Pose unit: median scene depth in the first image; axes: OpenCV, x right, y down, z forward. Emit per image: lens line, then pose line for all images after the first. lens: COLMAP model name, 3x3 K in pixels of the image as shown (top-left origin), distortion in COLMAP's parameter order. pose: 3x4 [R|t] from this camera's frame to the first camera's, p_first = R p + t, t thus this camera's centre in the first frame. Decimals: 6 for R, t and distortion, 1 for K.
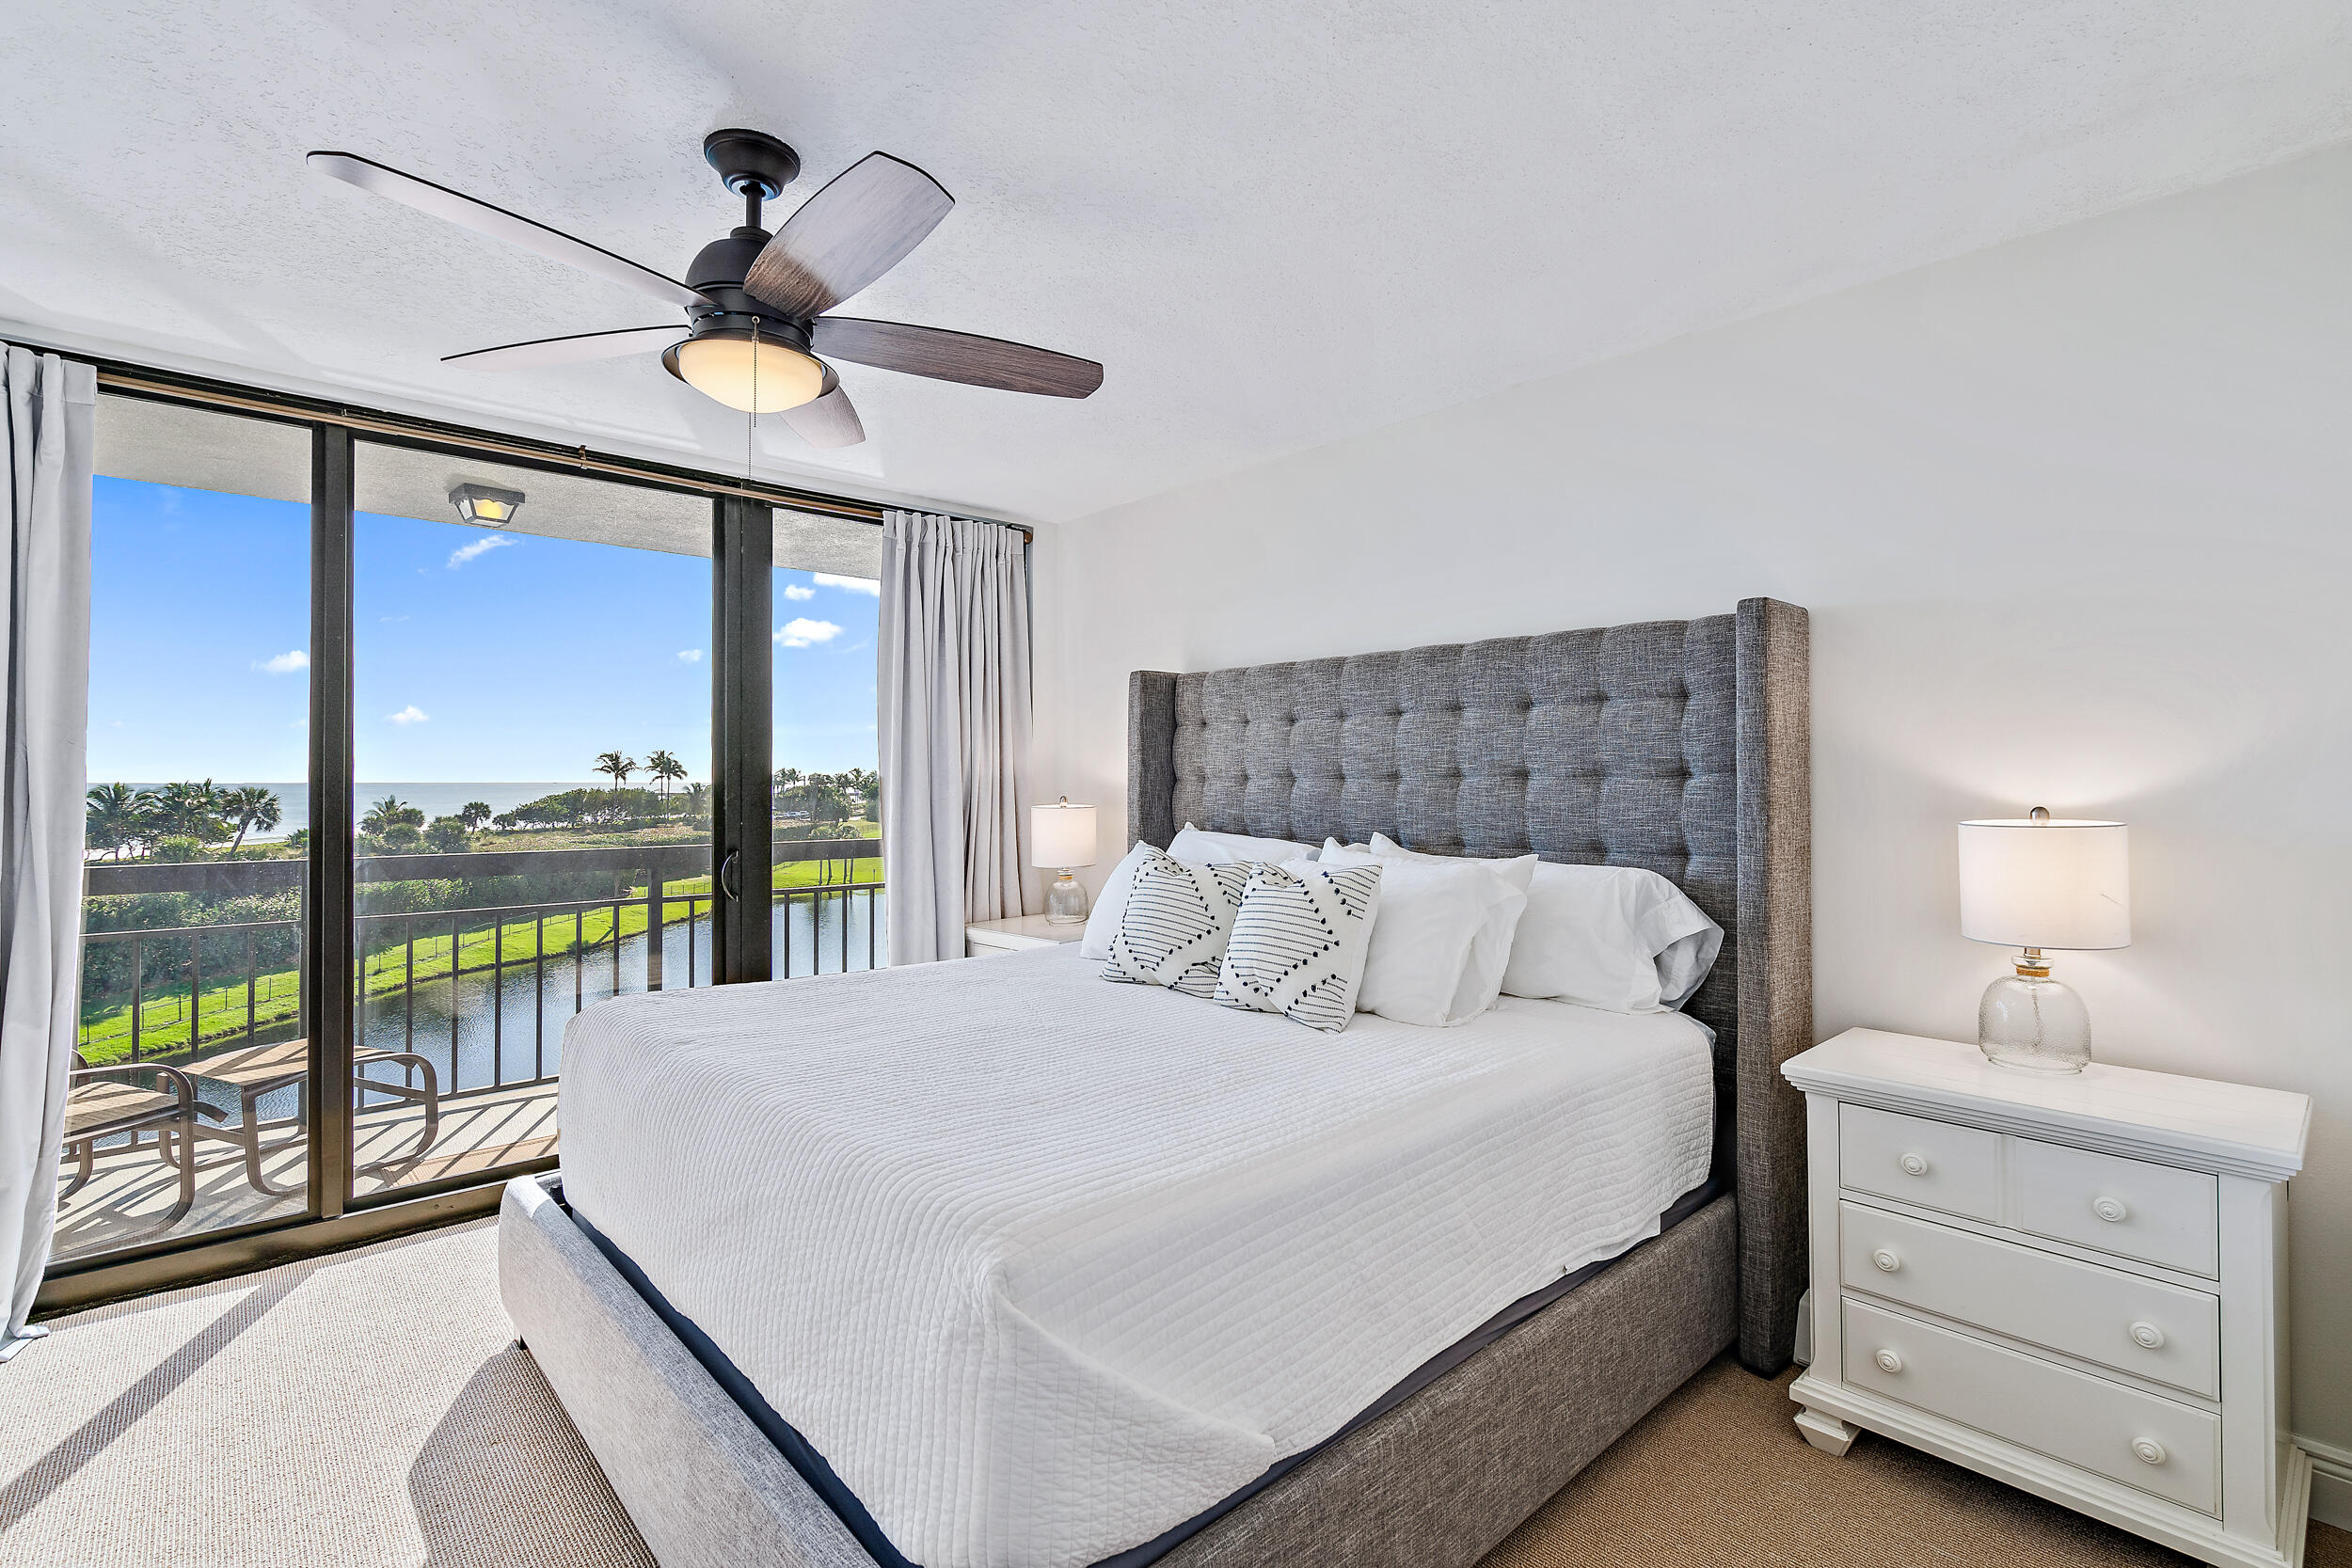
lens RADIAL K [[1065.4, 0, 1176.0], [0, 1065.4, 784.0], [0, 0, 1]] dist [-0.009970, -0.000070]
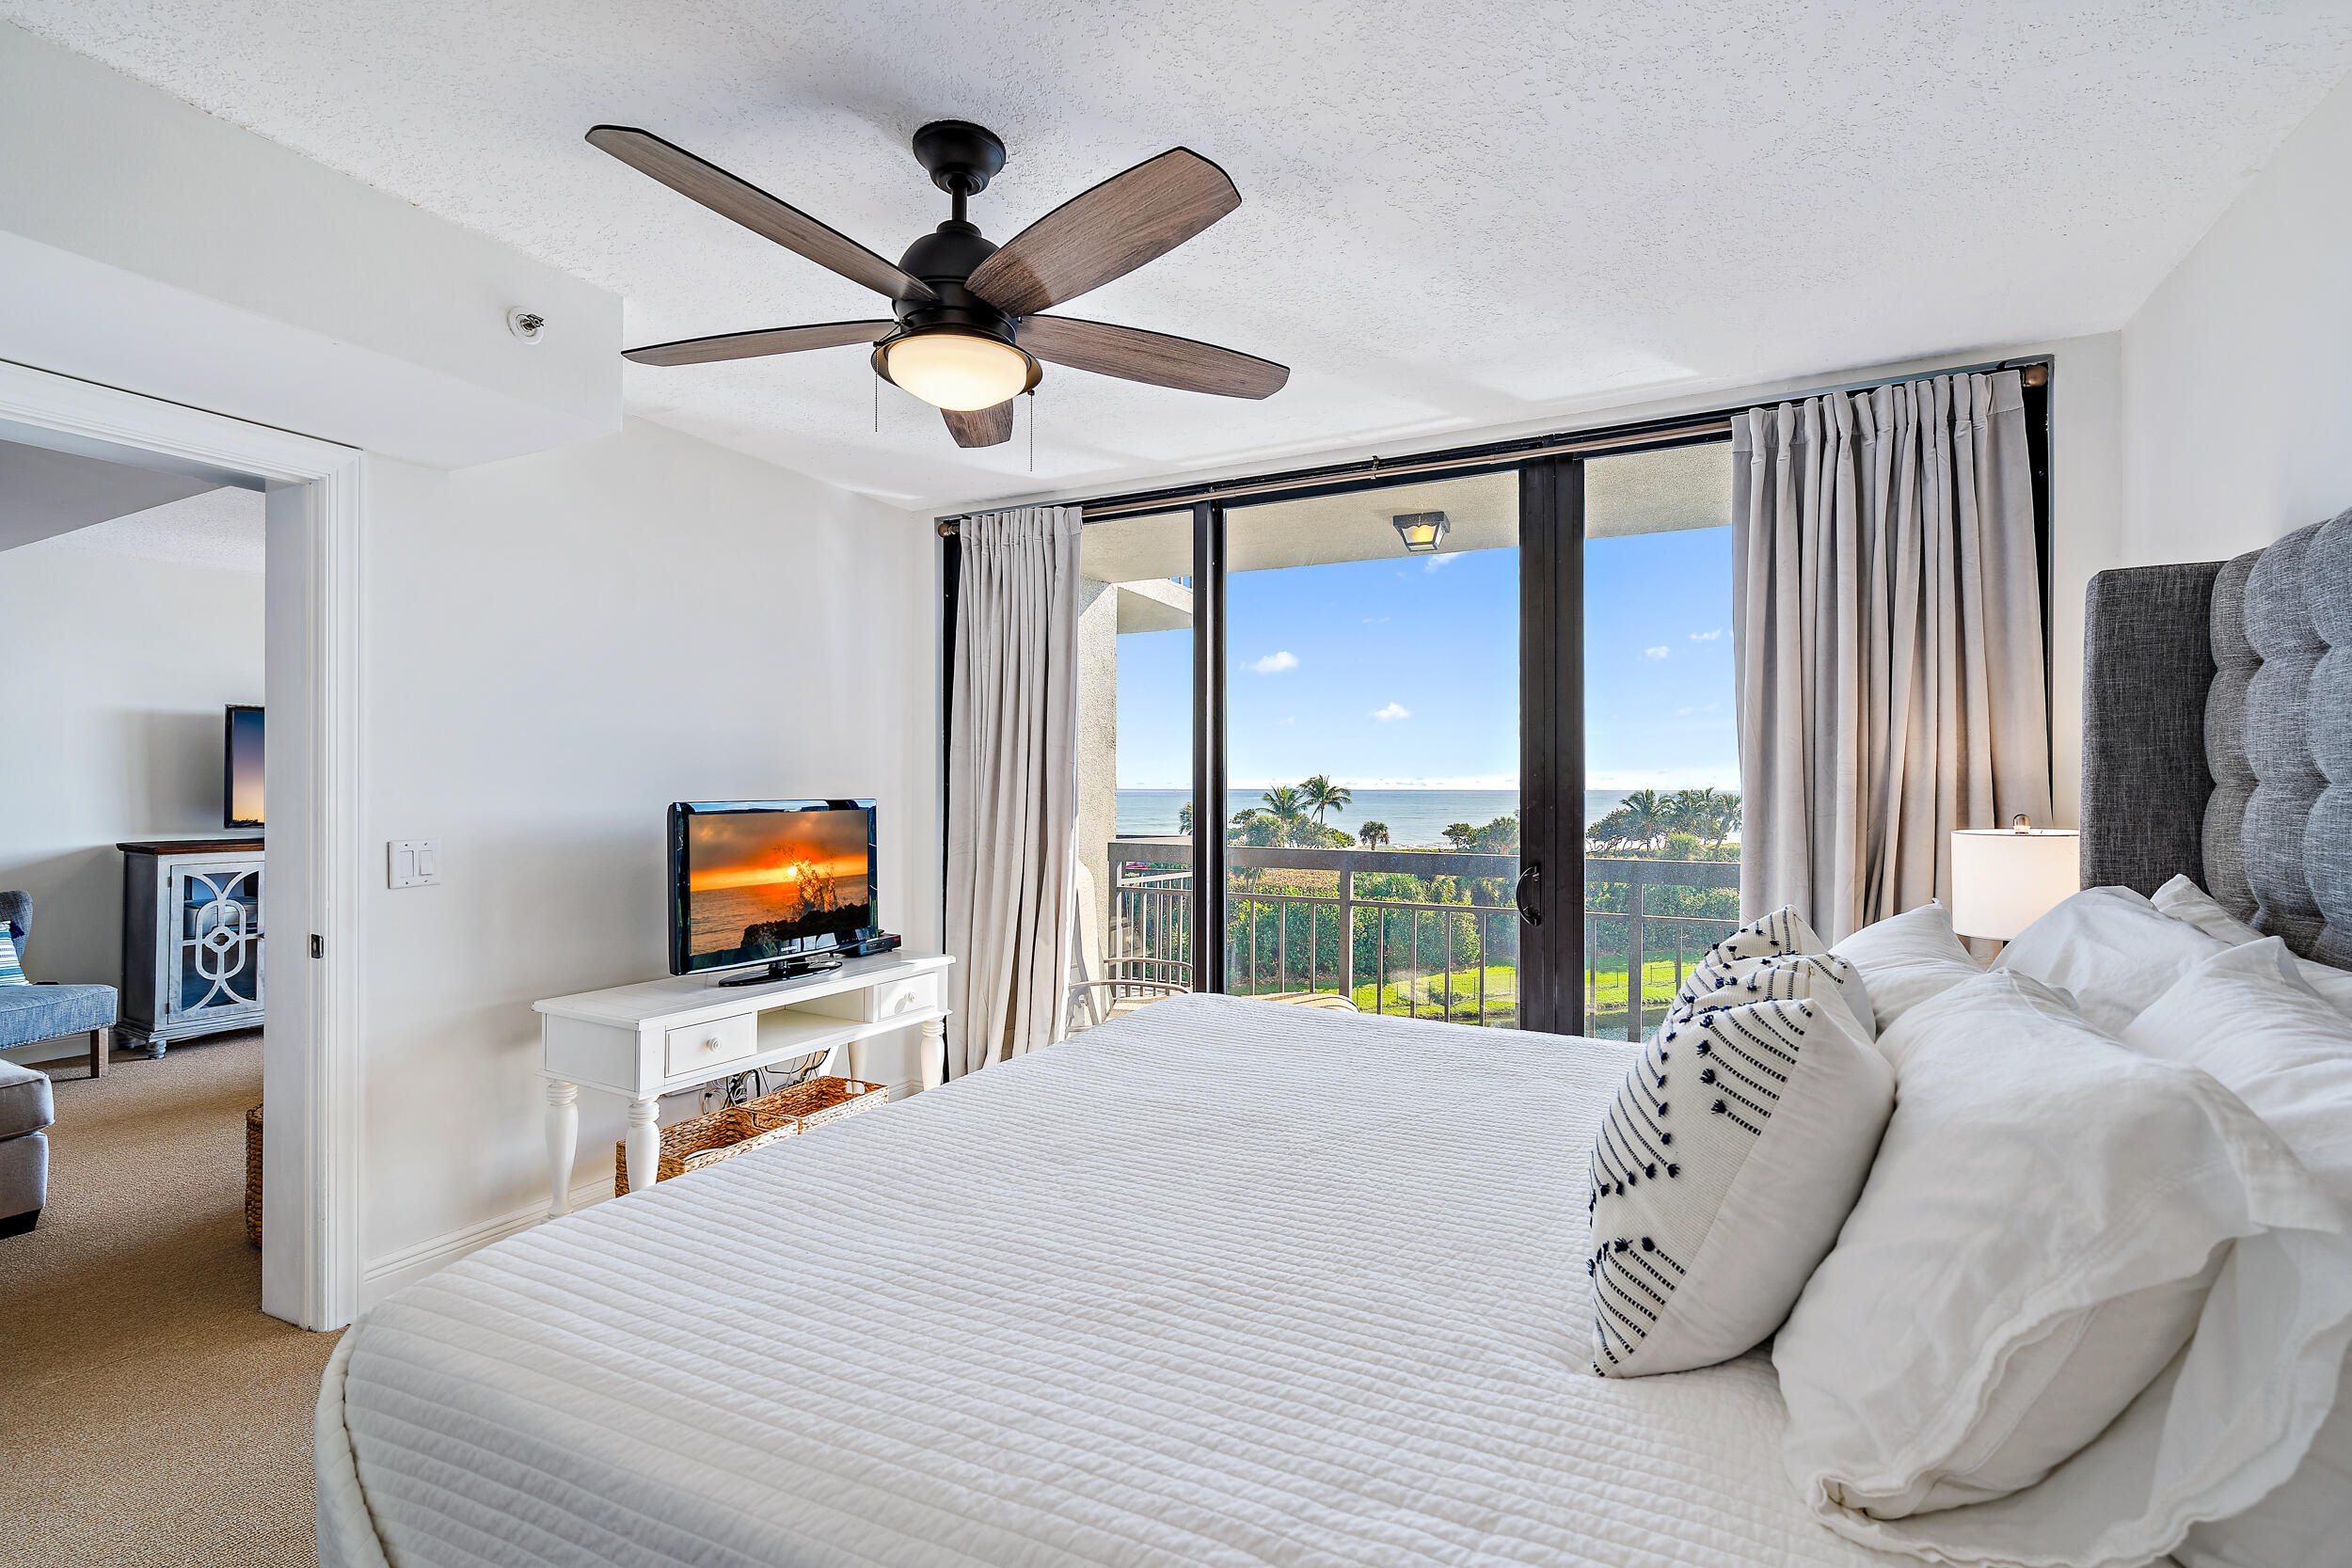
lens RADIAL K [[1055.0, 0, 1176.0], [0, 1055.0, 784.0], [0, 0, 1]] dist [-0.009395, -0.000384]
pose [[0.343819, -0.000266, -0.939036, 0.290436], [-0.007576, 0.999967, -0.003058, 0.000685], [0.939005, 0.008166, 0.343806, 0.420735]]
